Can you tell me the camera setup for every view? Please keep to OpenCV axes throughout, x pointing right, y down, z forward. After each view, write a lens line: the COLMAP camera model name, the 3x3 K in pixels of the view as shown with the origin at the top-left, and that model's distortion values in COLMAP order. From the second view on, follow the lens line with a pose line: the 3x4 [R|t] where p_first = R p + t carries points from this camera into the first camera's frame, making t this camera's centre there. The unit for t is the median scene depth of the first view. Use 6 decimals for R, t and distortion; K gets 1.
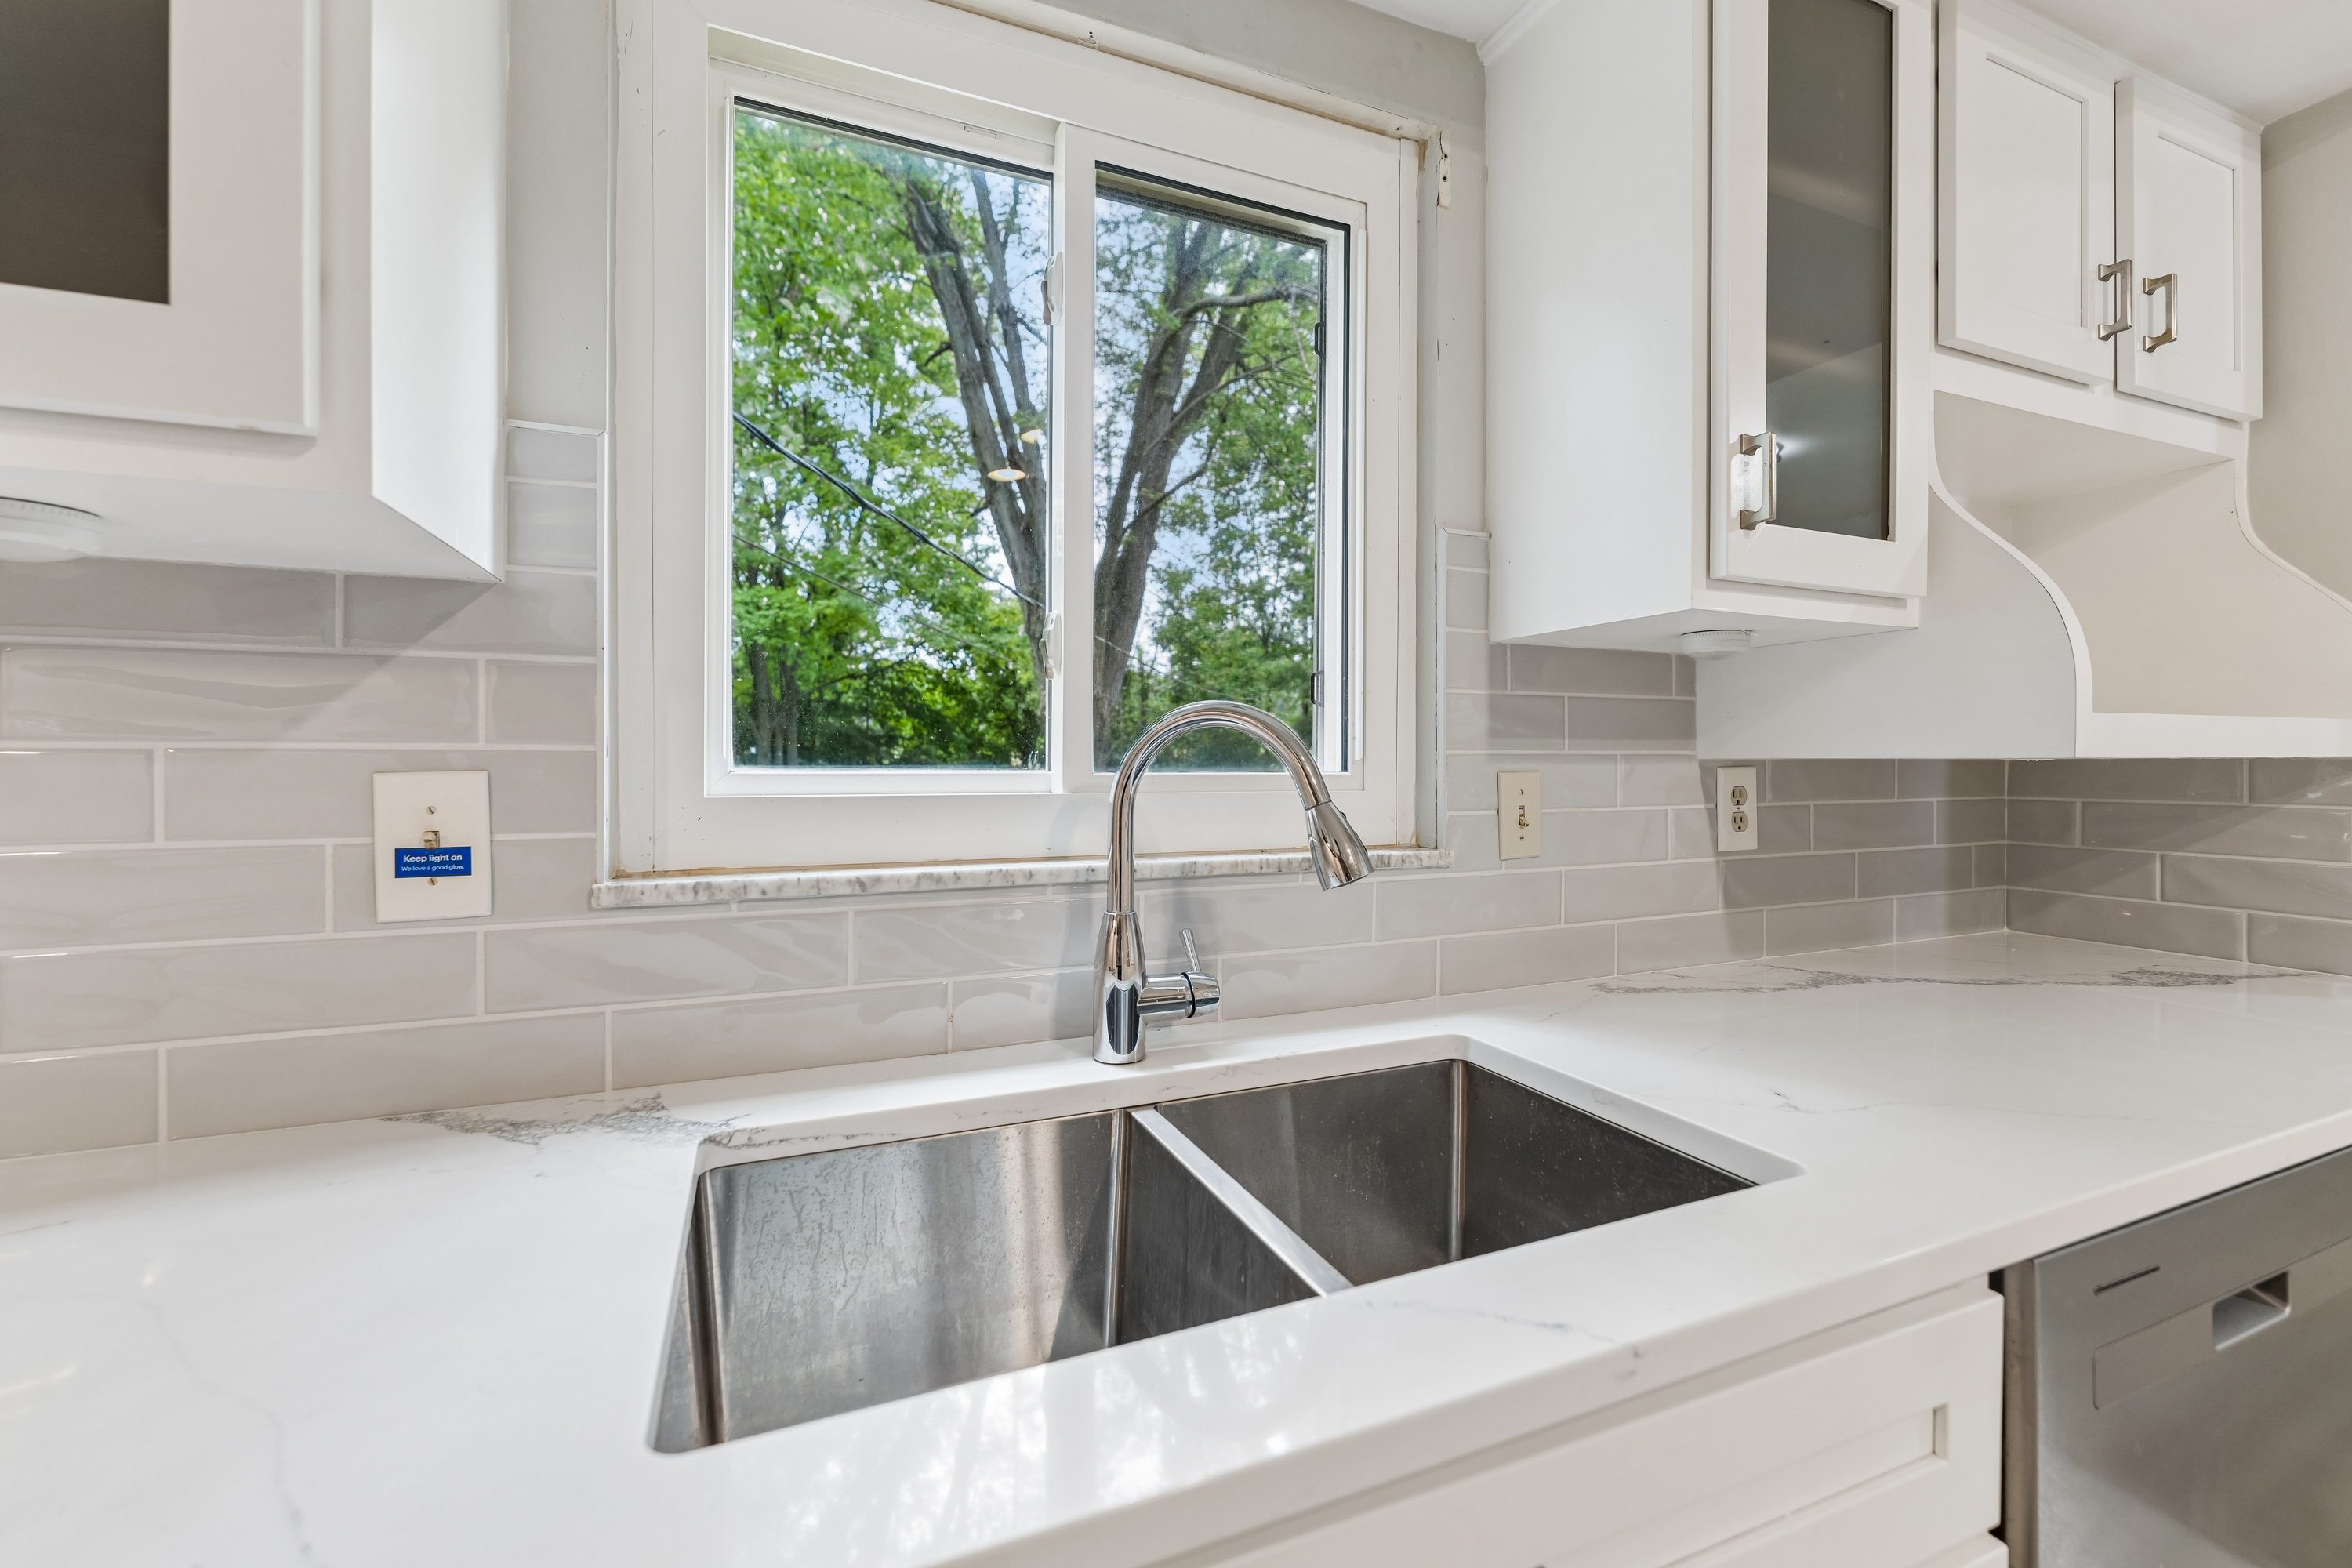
lens RADIAL K [[956.5, 0, 1168.5], [0, 956.5, 763.7], [0, 0, 1]] dist [-0.005870, -0.000106]
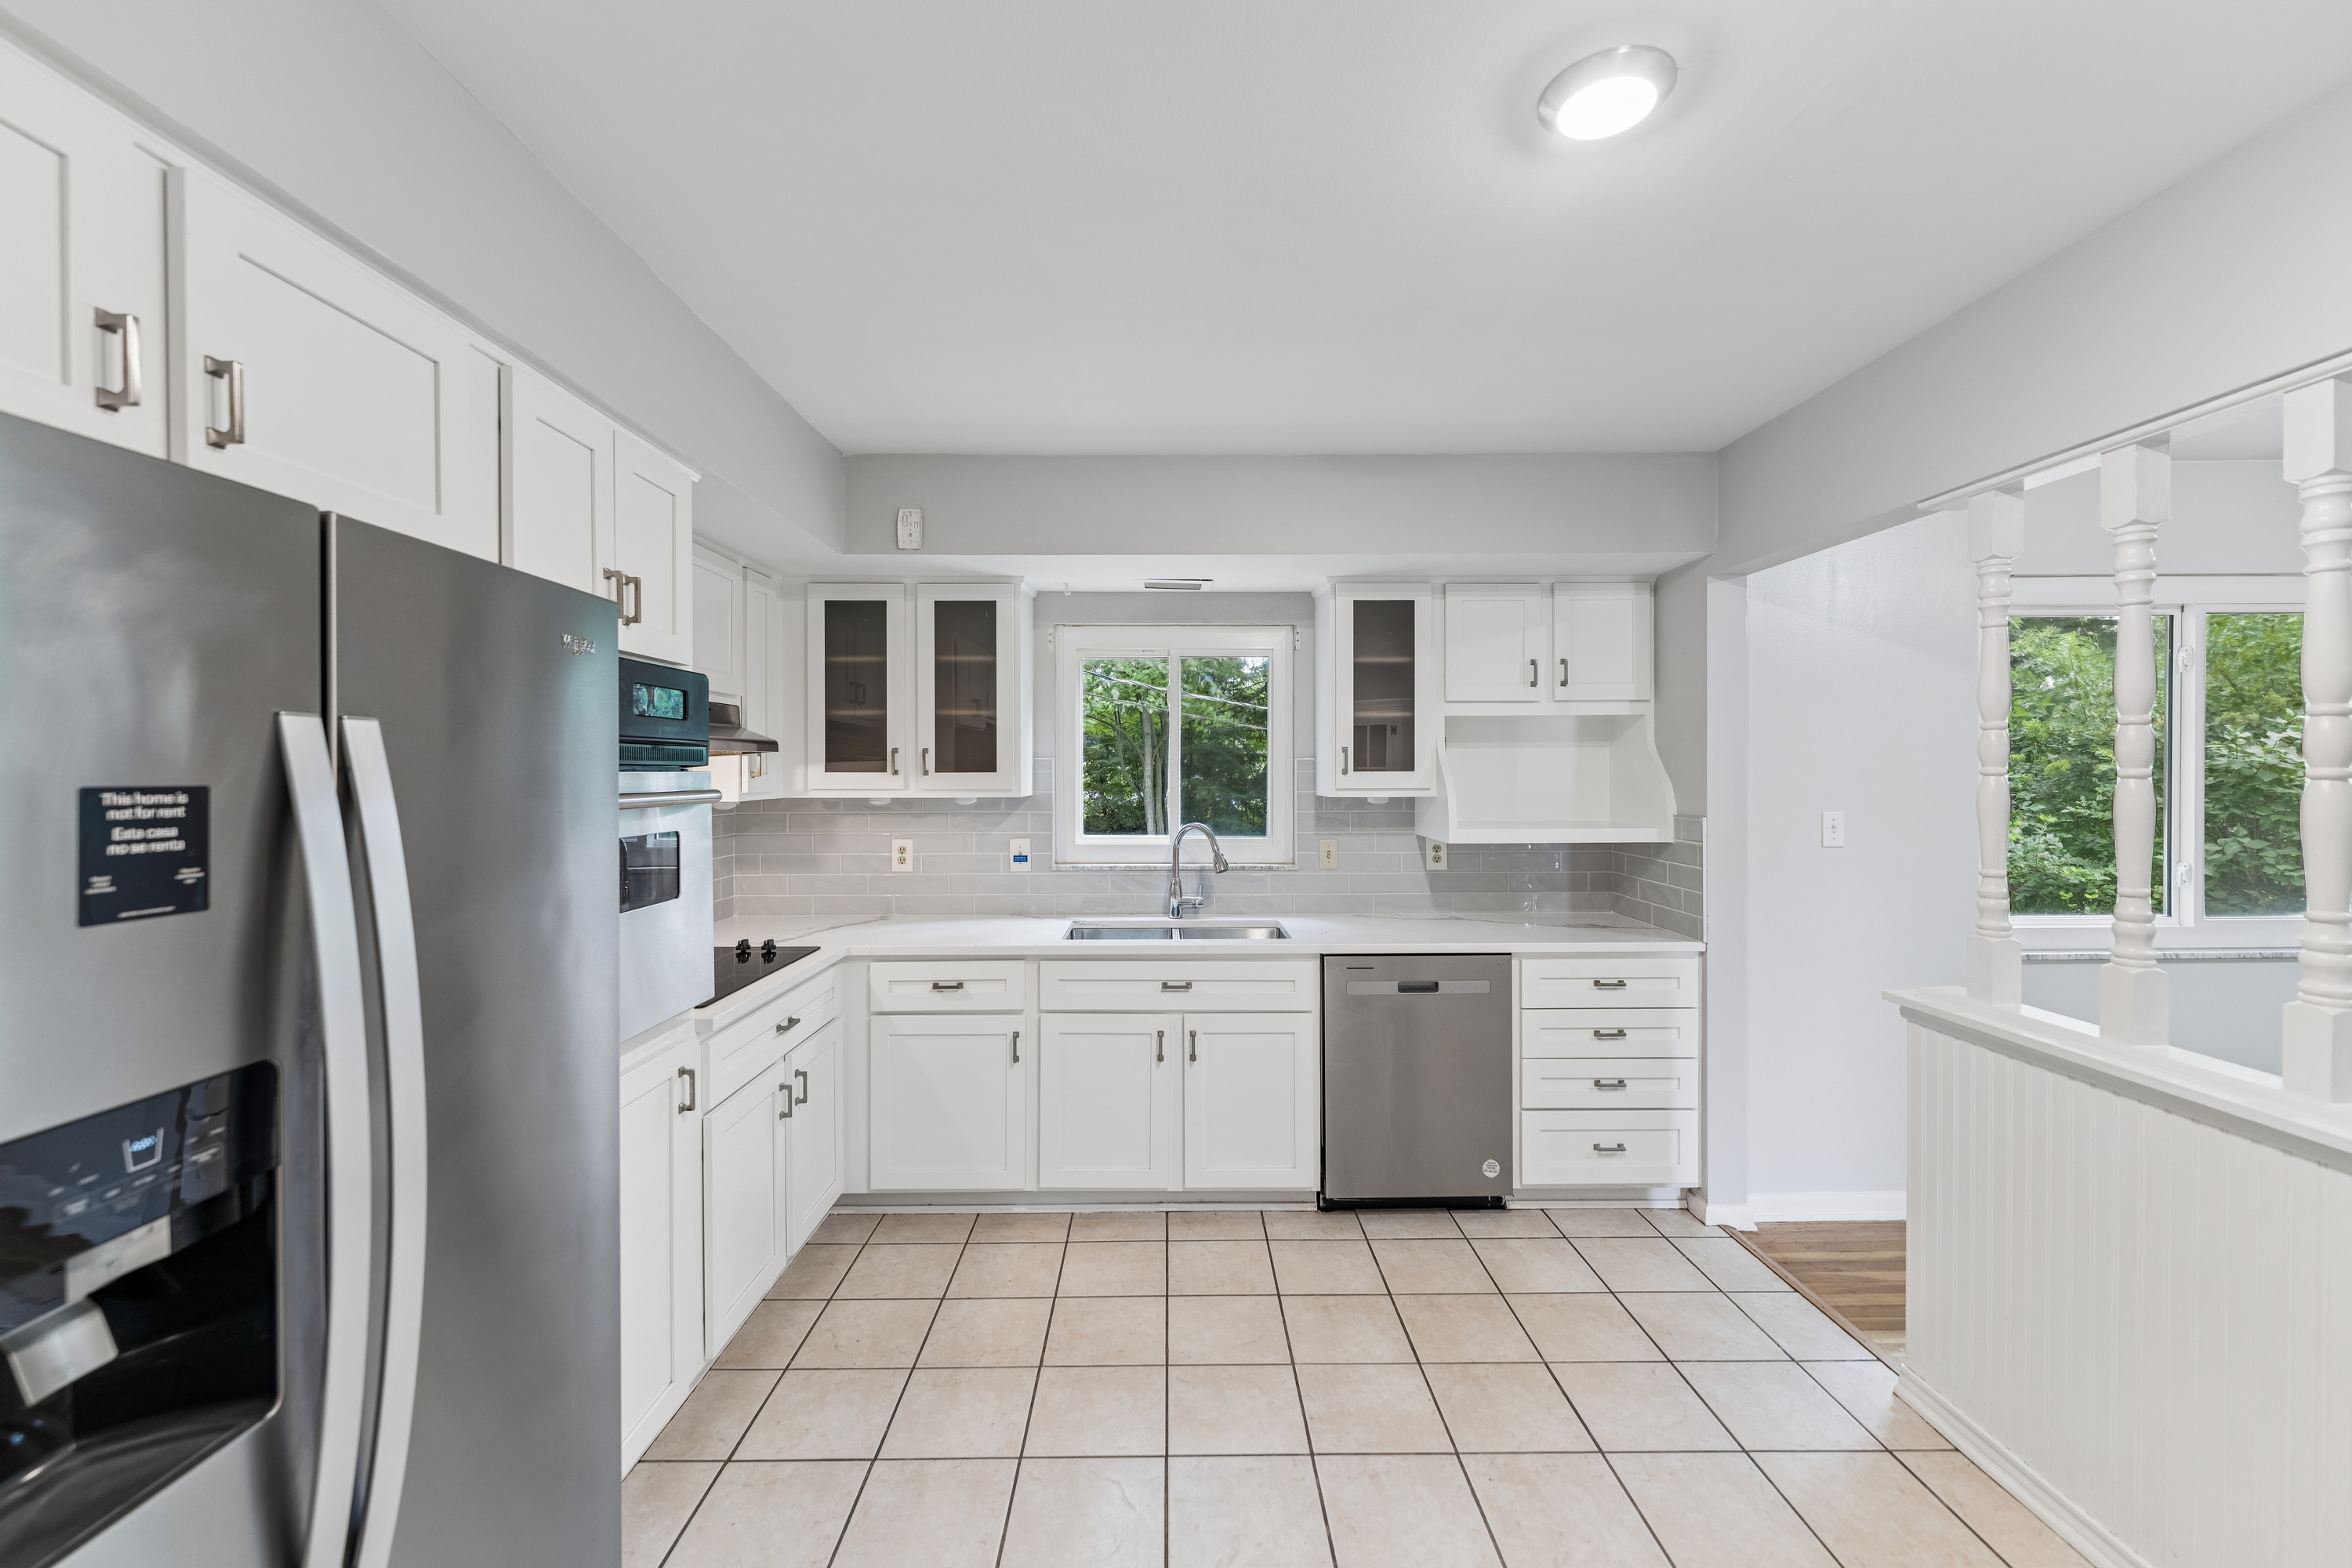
lens RADIAL K [[956.5, 0, 1179.7], [0, 956.5, 771.4], [0, 0, 1]] dist [-0.005870, -0.000106]
pose [[0.929759, -0.001690, -0.368164, 1.294036], [0.000190, 0.999992, -0.004111, -0.236958], [0.368167, 0.003752, 0.929752, -2.379386]]
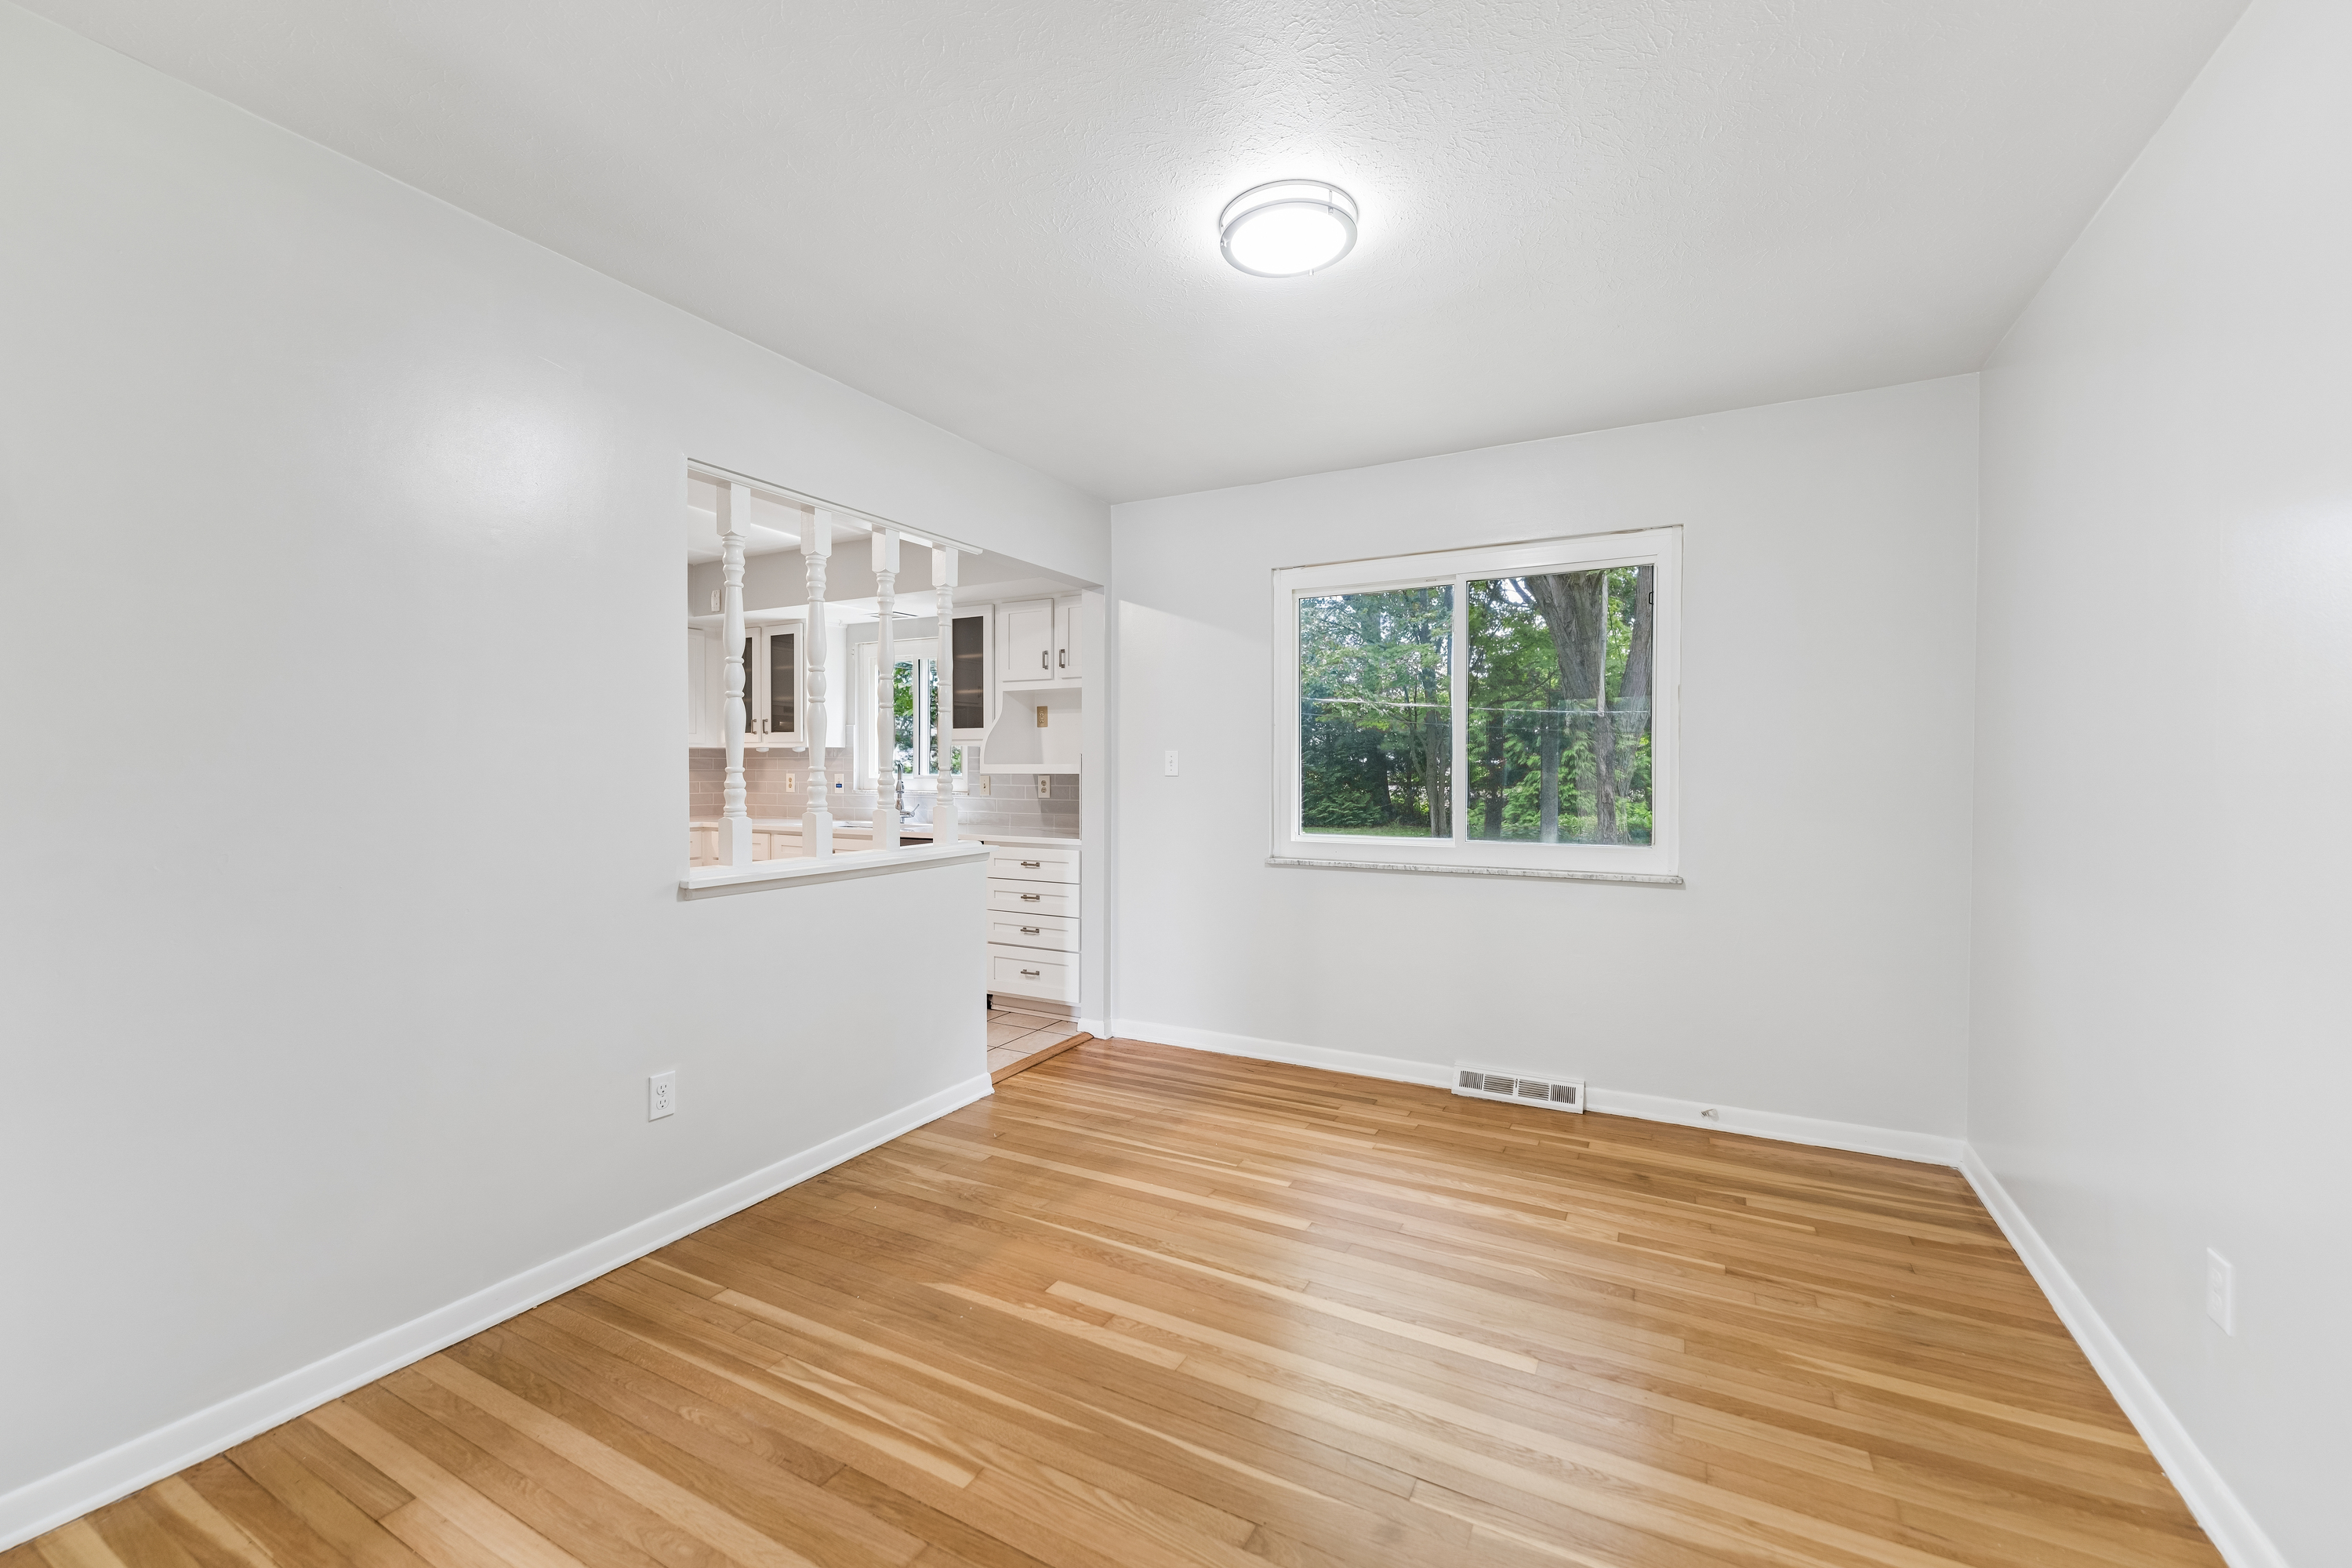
lens RADIAL K [[956.5, 0, 1176.8], [0, 956.5, 780.8], [0, 0, 1]] dist [-0.005870, -0.000106]
pose [[0.638219, 0.011934, -0.769762, 5.482787], [-0.006332, 0.999927, 0.010252, -0.024999], [0.769828, -0.001669, 0.638249, -1.430932]]
